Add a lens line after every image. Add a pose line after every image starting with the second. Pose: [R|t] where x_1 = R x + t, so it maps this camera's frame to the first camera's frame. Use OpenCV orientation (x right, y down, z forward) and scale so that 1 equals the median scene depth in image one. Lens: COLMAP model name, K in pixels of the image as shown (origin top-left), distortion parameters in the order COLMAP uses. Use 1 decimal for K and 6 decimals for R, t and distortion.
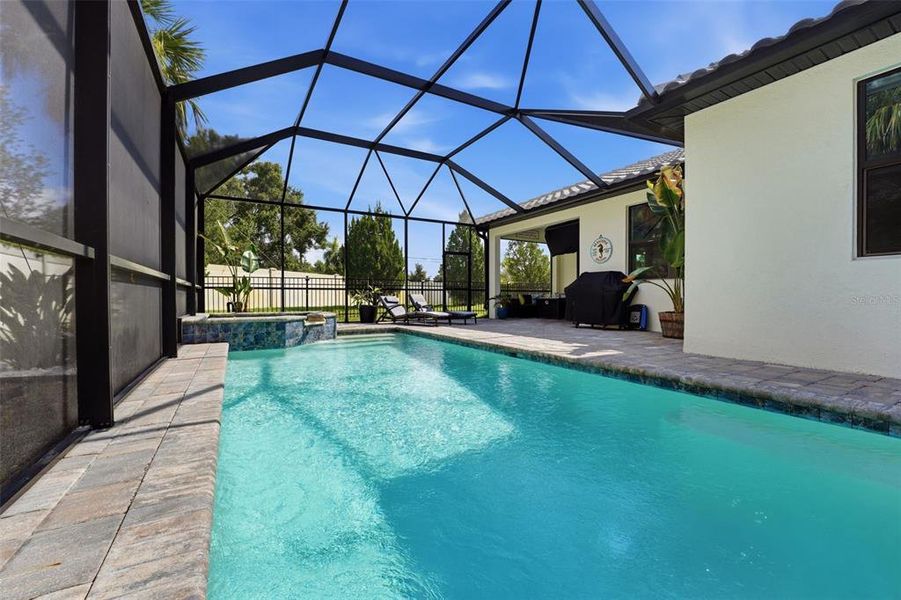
lens RADIAL K [[377.8, 0, 451.5], [0, 377.8, 301.1], [0, 0, 1]] dist [-0.000774, 0.000119]
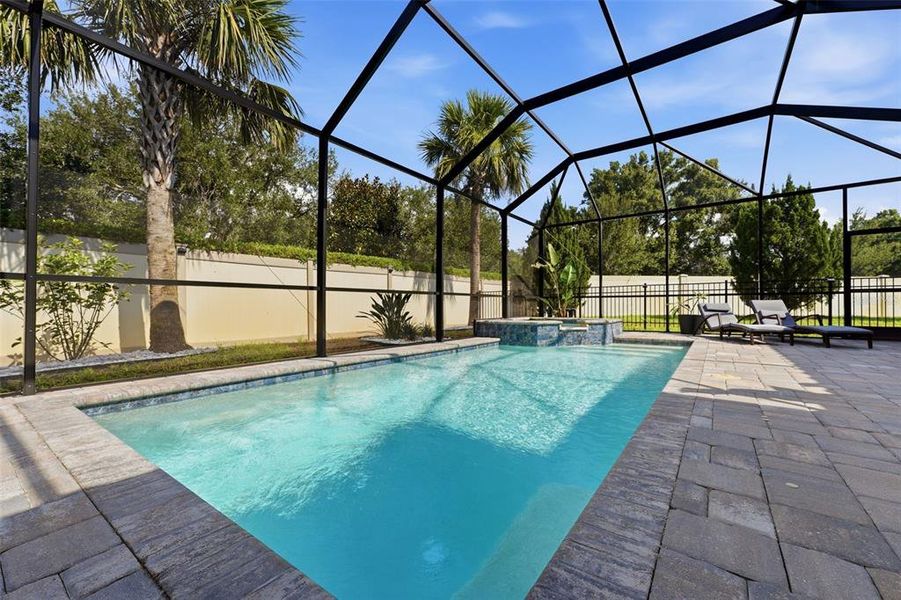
lens RADIAL K [[377.8, 0, 449.2], [0, 377.8, 301.8], [0, 0, 1]] dist [-0.000774, 0.000119]
pose [[0.414114, -0.012387, -0.910141, 0.301093], [-0.004723, 0.999865, -0.015758, -0.000204], [0.910213, 0.010824, 0.414000, 0.130028]]
